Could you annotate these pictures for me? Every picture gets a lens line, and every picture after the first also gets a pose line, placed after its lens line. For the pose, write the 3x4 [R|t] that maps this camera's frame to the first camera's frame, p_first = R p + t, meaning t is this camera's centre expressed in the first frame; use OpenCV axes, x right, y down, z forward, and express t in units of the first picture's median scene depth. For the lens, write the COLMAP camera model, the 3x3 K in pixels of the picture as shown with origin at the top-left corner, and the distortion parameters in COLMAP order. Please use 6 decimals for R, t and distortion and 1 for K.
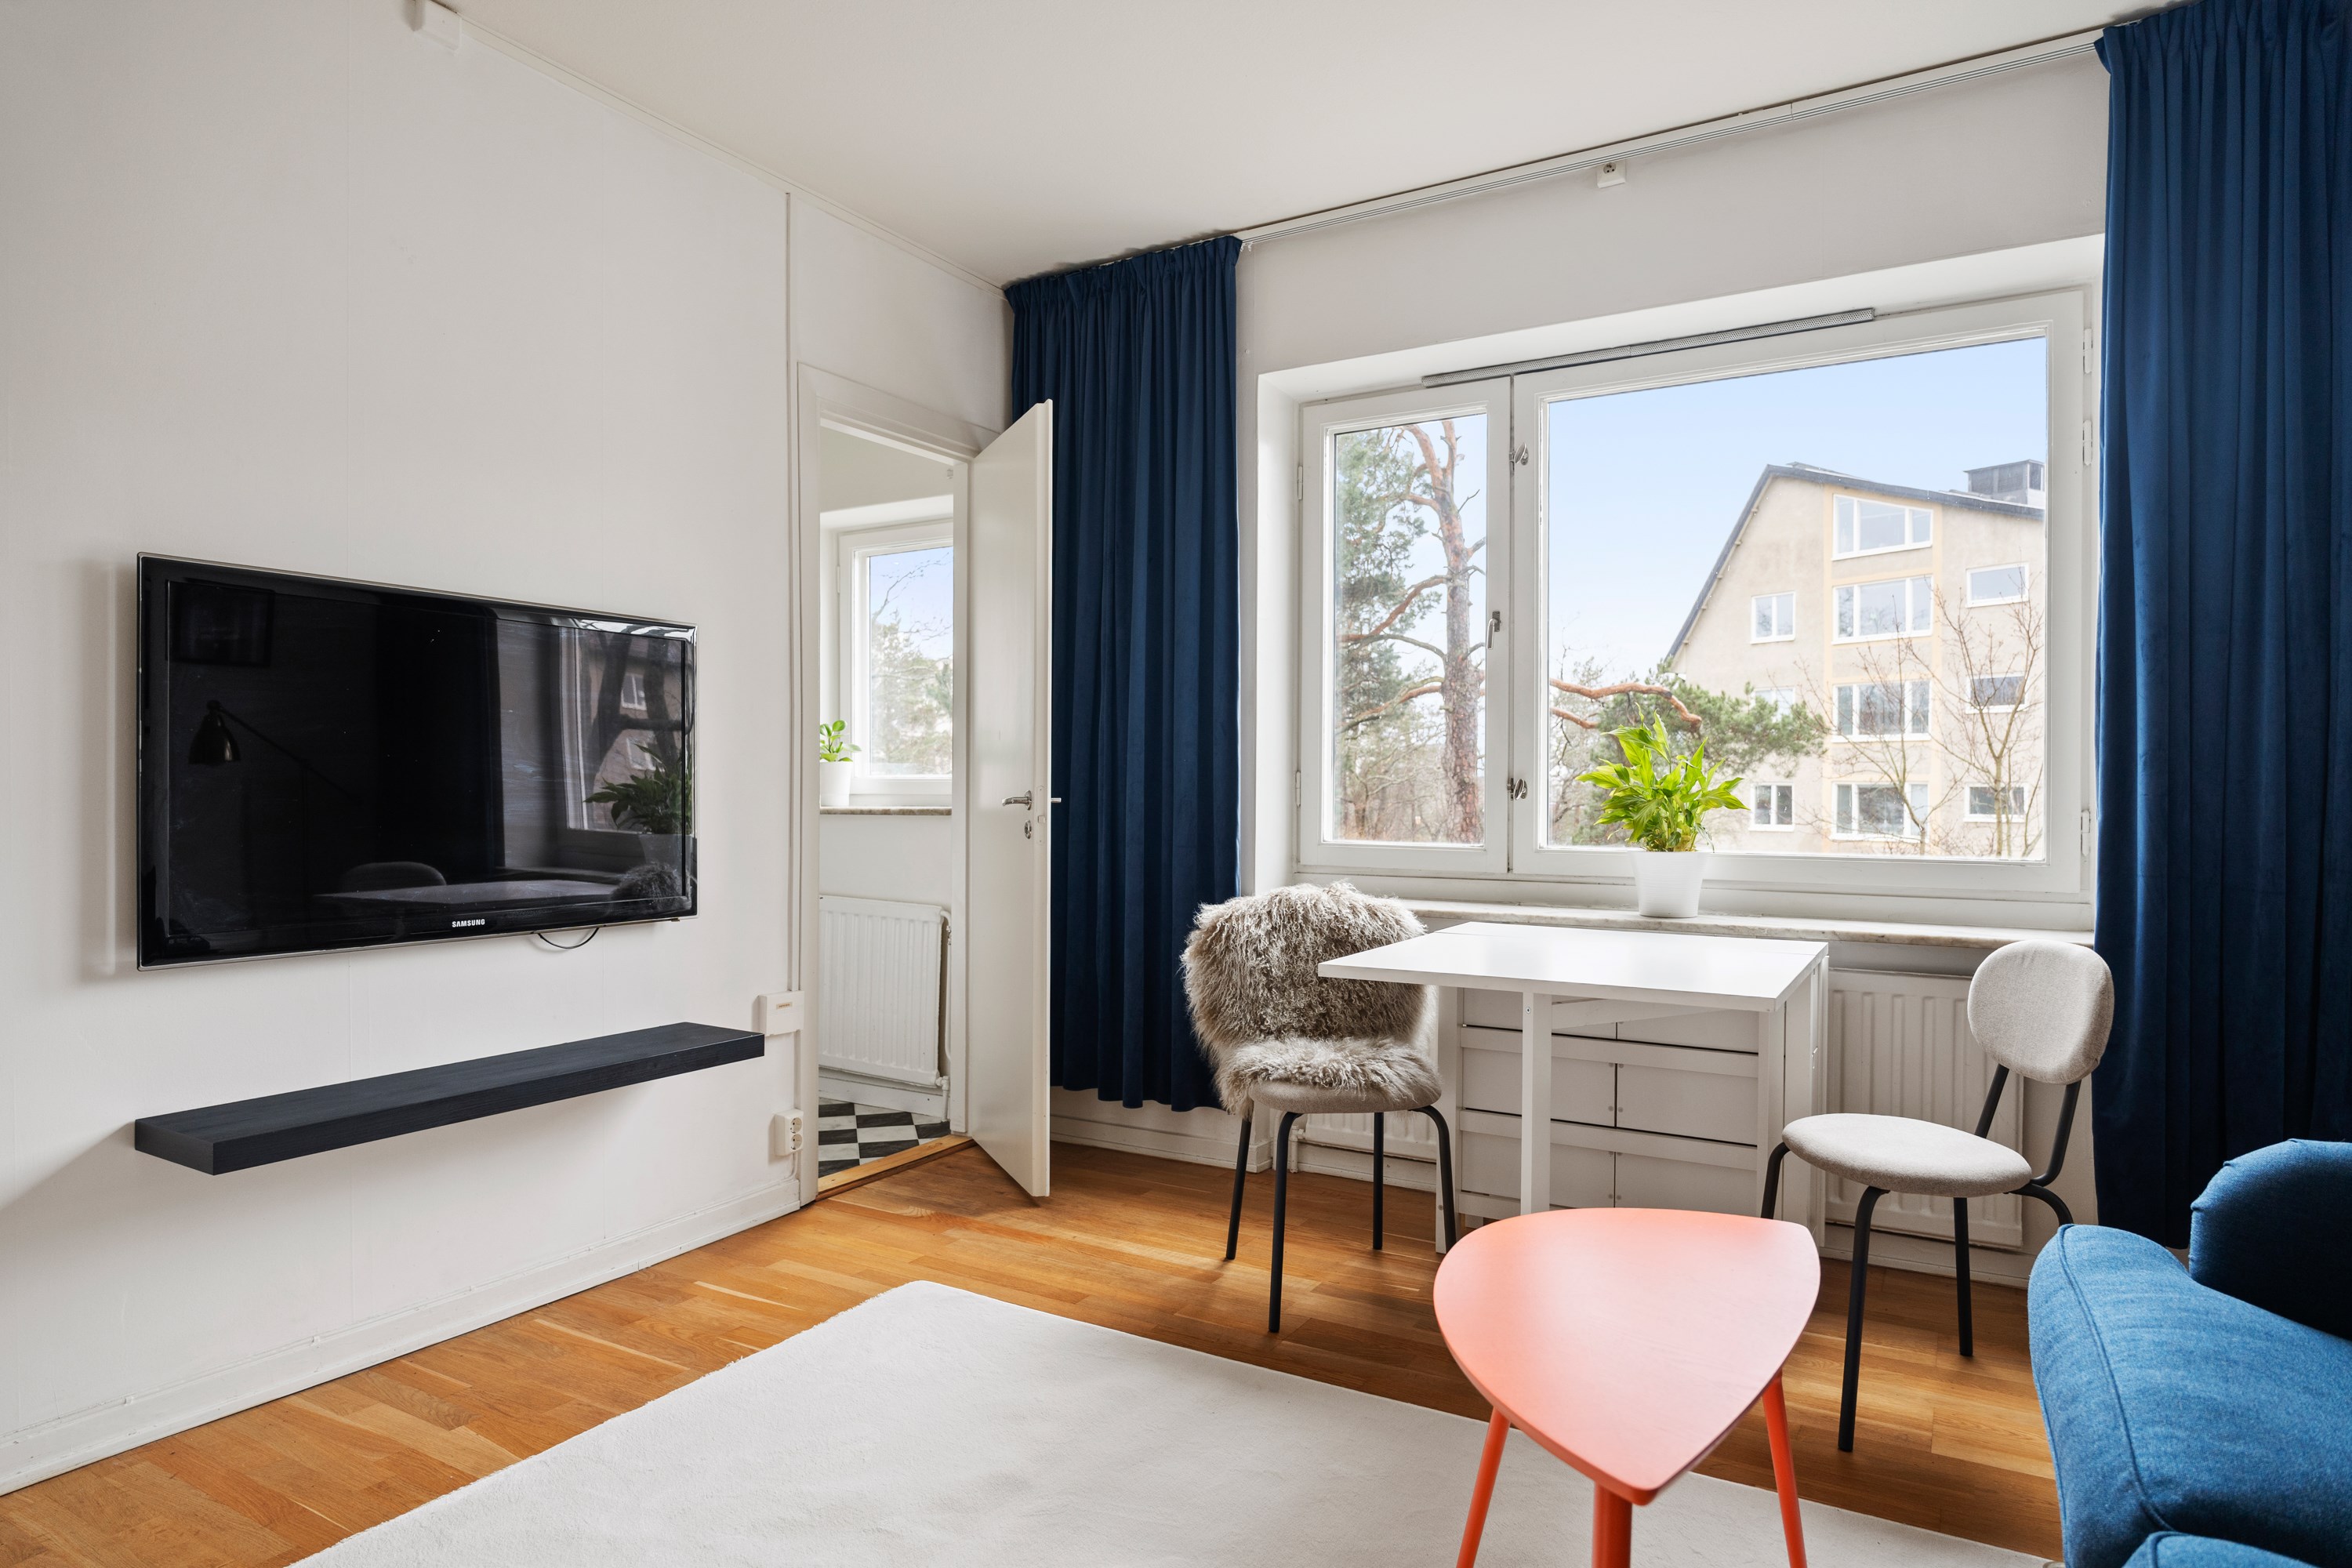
lens RADIAL K [[1366.1, 0, 1172.8], [0, 1366.1, 783.0], [0, 0, 1]] dist [-0.004719, 0.000016]
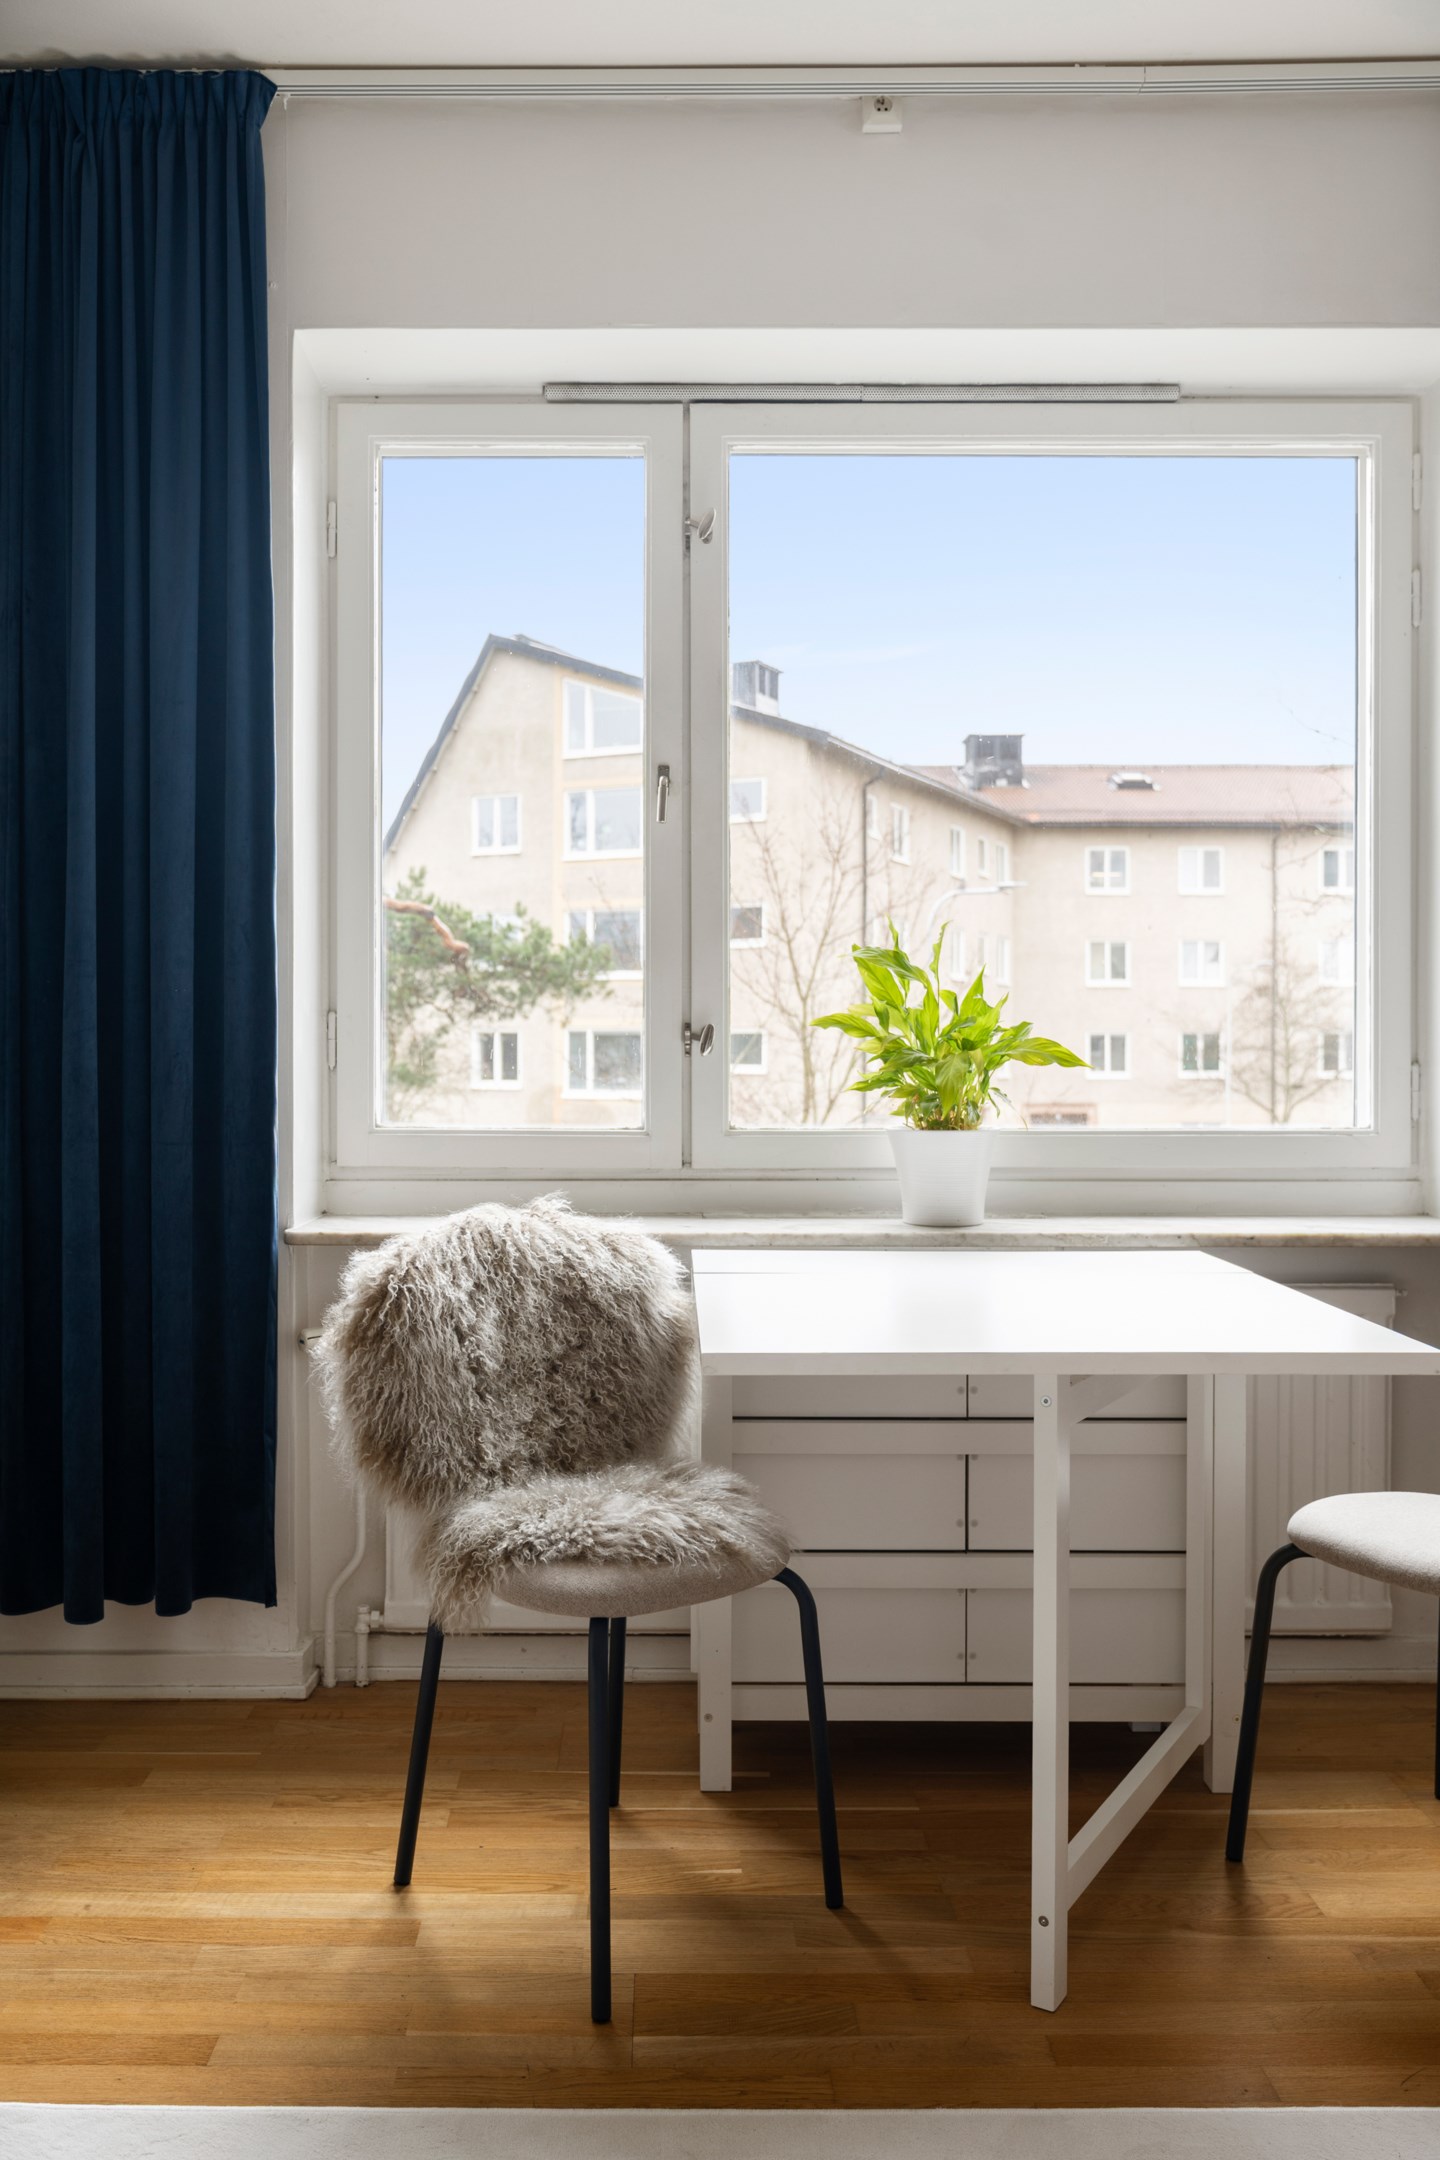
lens RADIAL K [[1839.7, 0, 709.2], [0, 1839.7, 1047.0], [0, 0, 1]] dist [-0.007208, 0.022341]
pose [[0.863696, -0.005876, 0.503979, -0.218321], [0.001428, 0.999957, 0.009211, -0.000173], [-0.504011, -0.007236, 0.863667, 0.279947]]
